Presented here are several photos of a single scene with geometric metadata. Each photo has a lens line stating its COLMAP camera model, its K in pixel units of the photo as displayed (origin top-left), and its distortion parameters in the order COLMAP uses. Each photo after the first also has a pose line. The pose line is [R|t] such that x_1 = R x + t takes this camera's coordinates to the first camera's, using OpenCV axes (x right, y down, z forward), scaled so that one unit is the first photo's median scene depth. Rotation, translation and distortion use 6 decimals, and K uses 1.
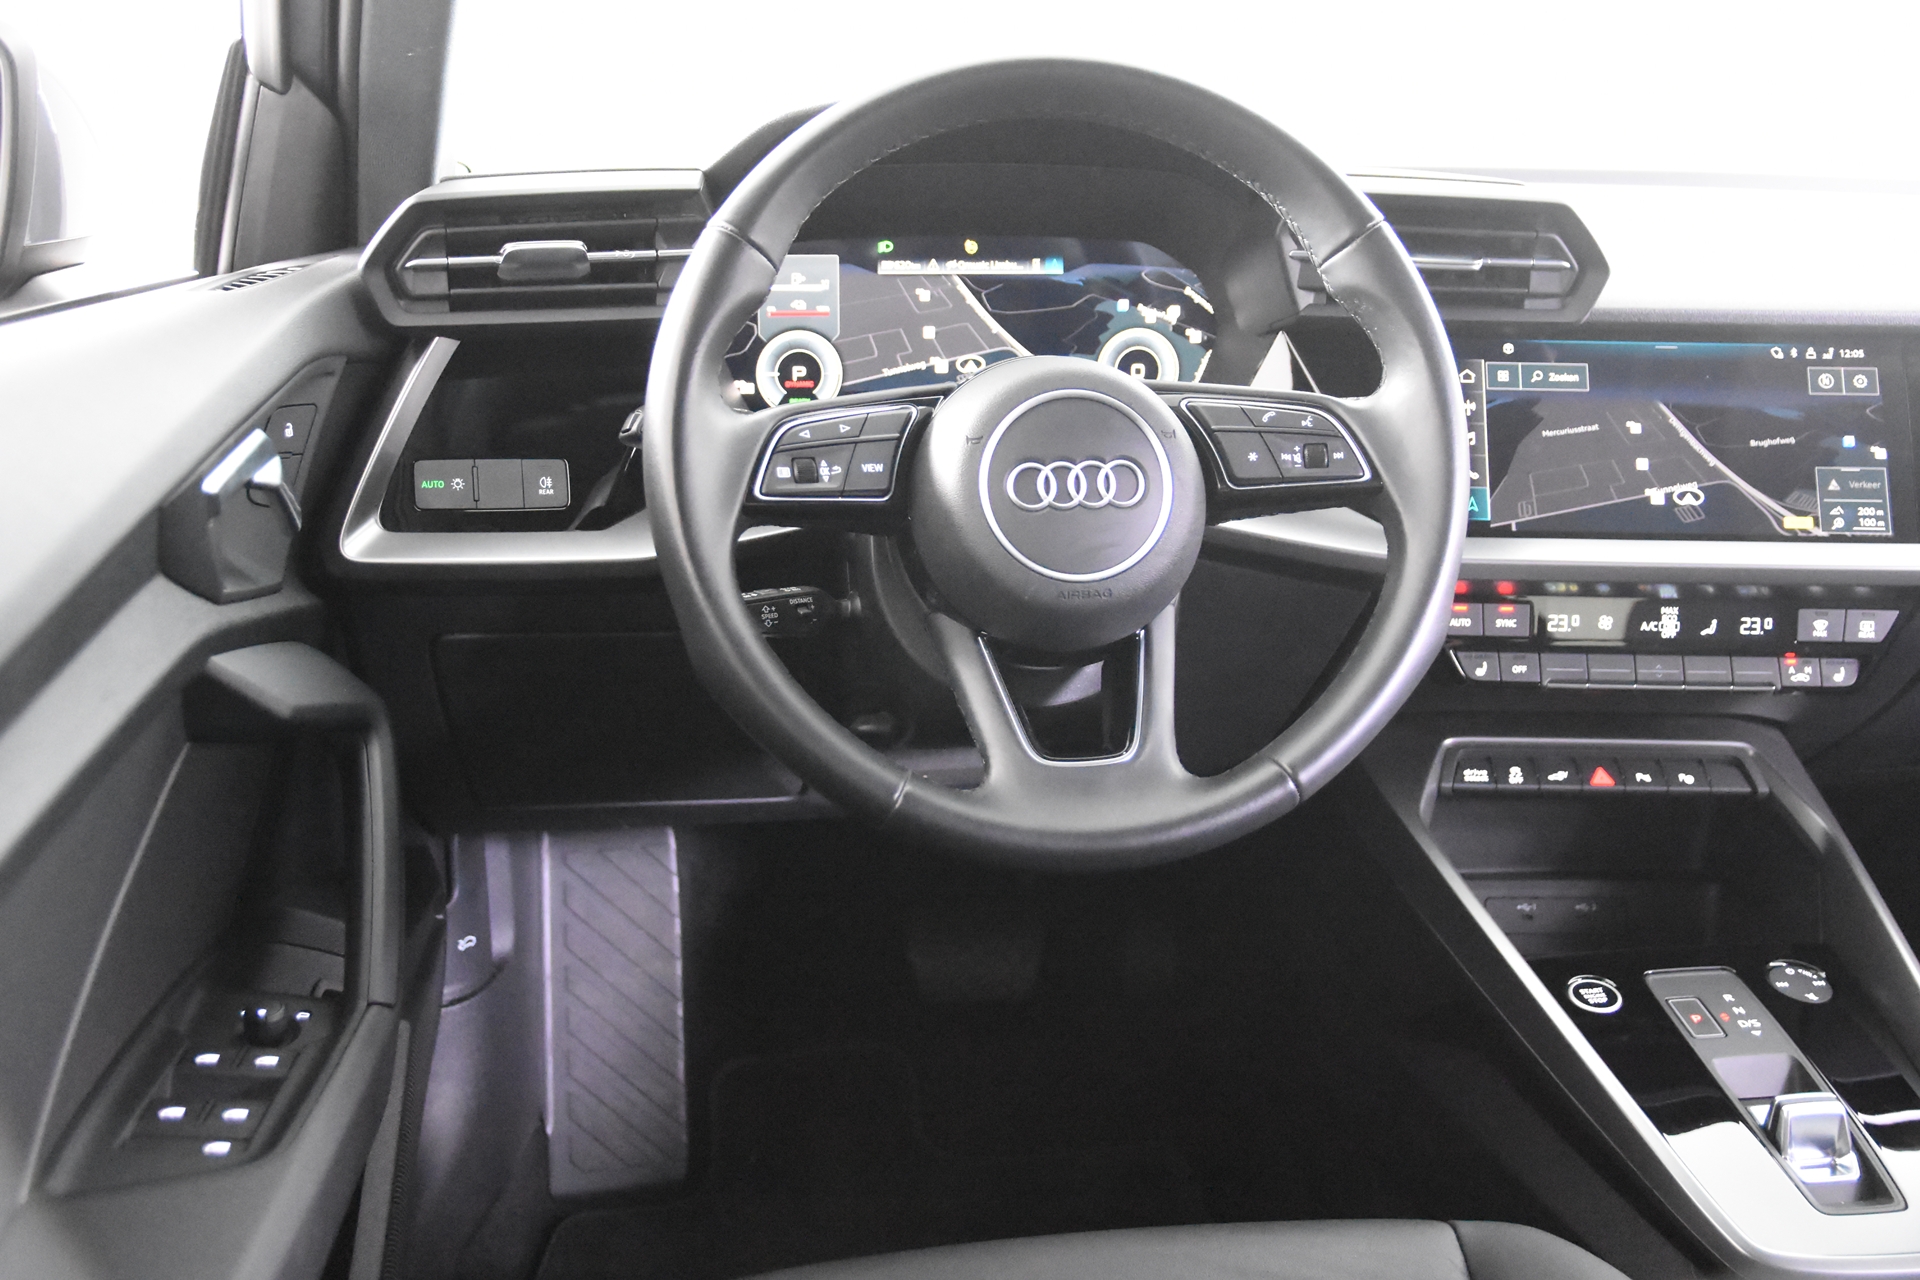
lens RADIAL K [[1994.0, 0, 949.2], [0, 1994.0, 642.0], [0, 0, 1]] dist [-0.006186, 0.000000]
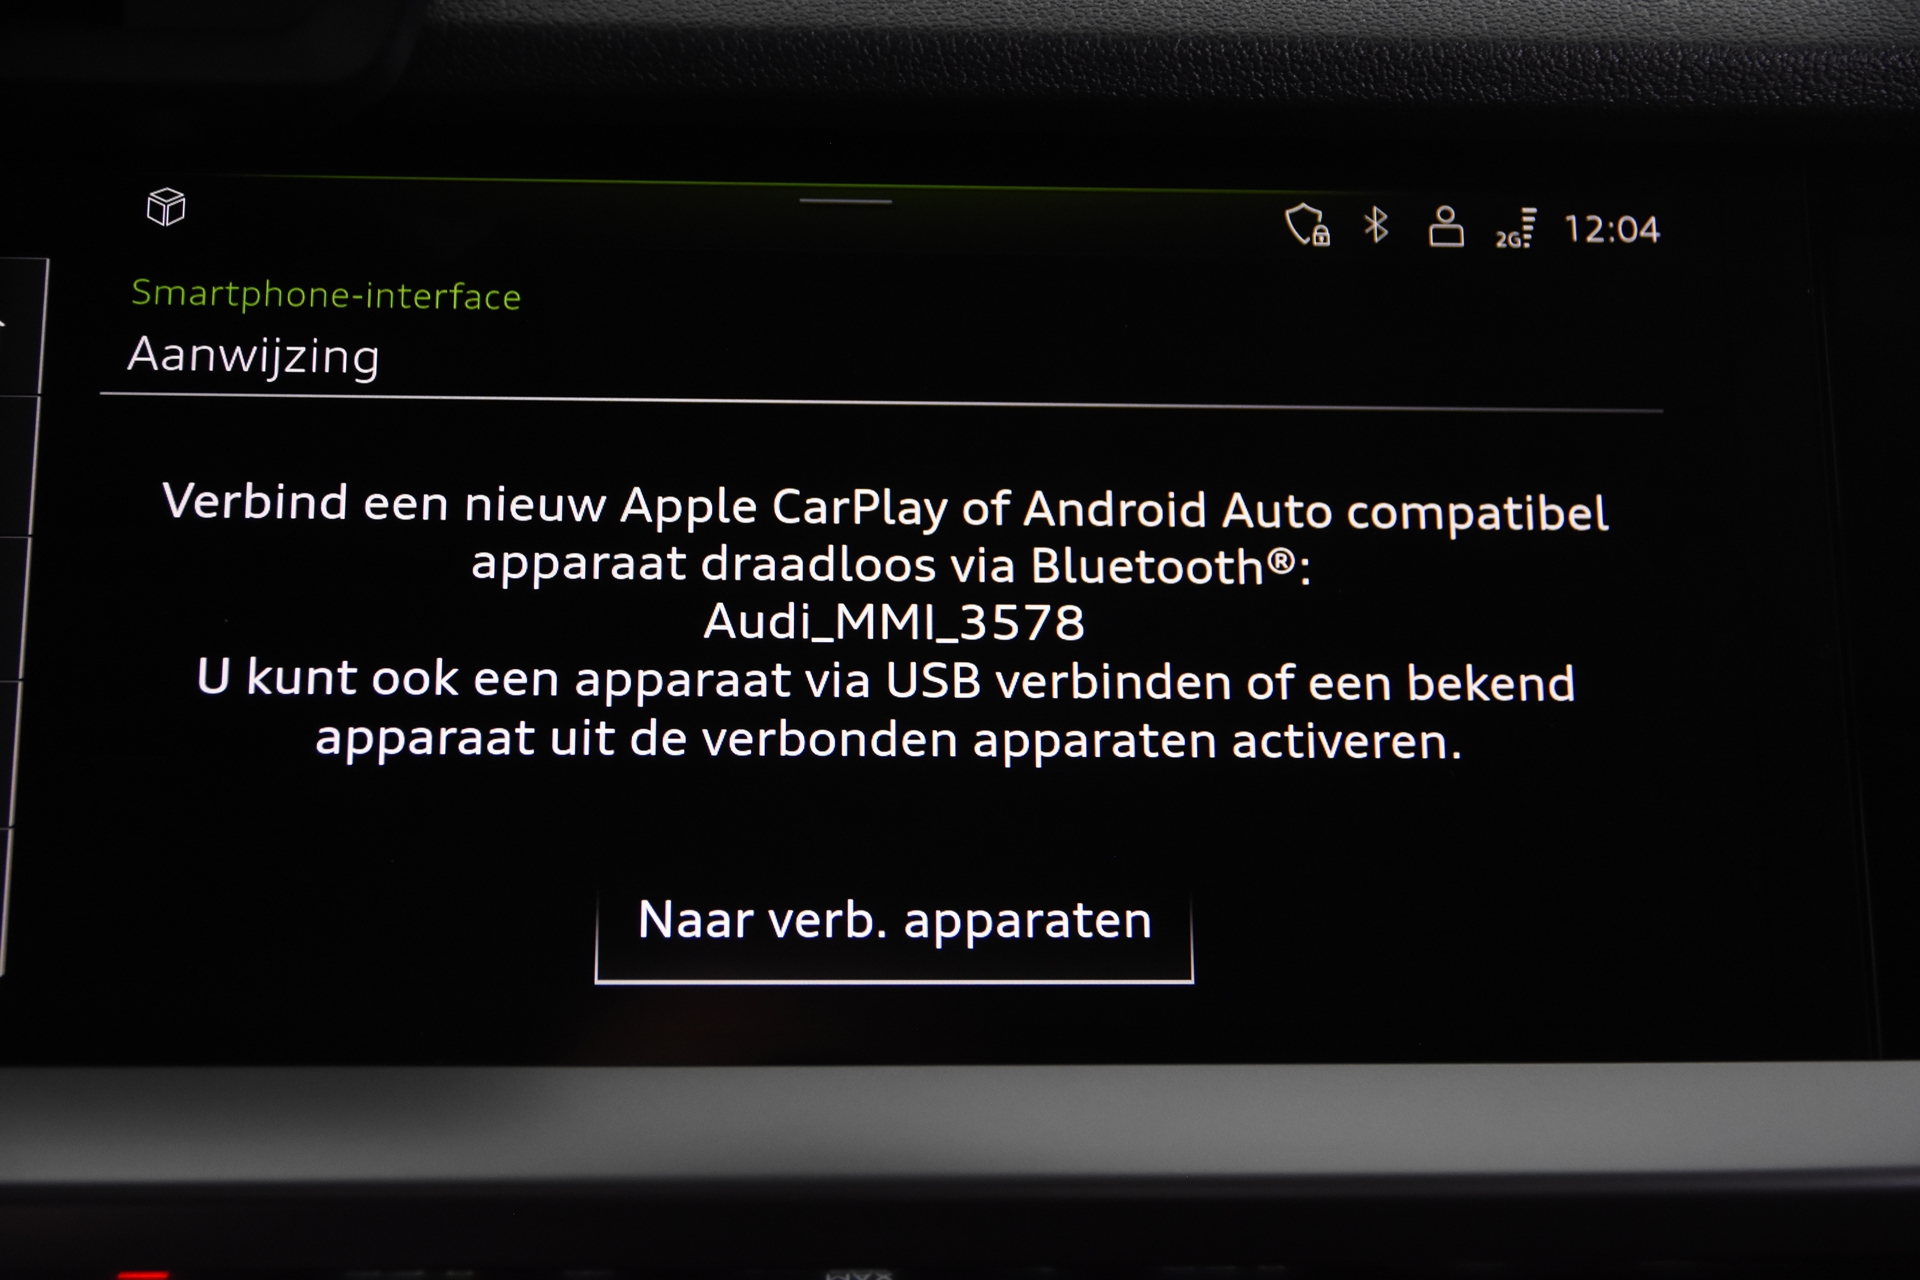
lens RADIAL K [[3082.2, 0, 1037.7], [0, 3082.2, 612.7], [0, 0, 1]] dist [-0.045072, 0.000000]
pose [[0.995457, -0.010528, 0.094623, 0.351065], [0.012501, 0.999716, -0.020275, -0.092683], [-0.094383, 0.021366, 0.995307, 0.643260]]
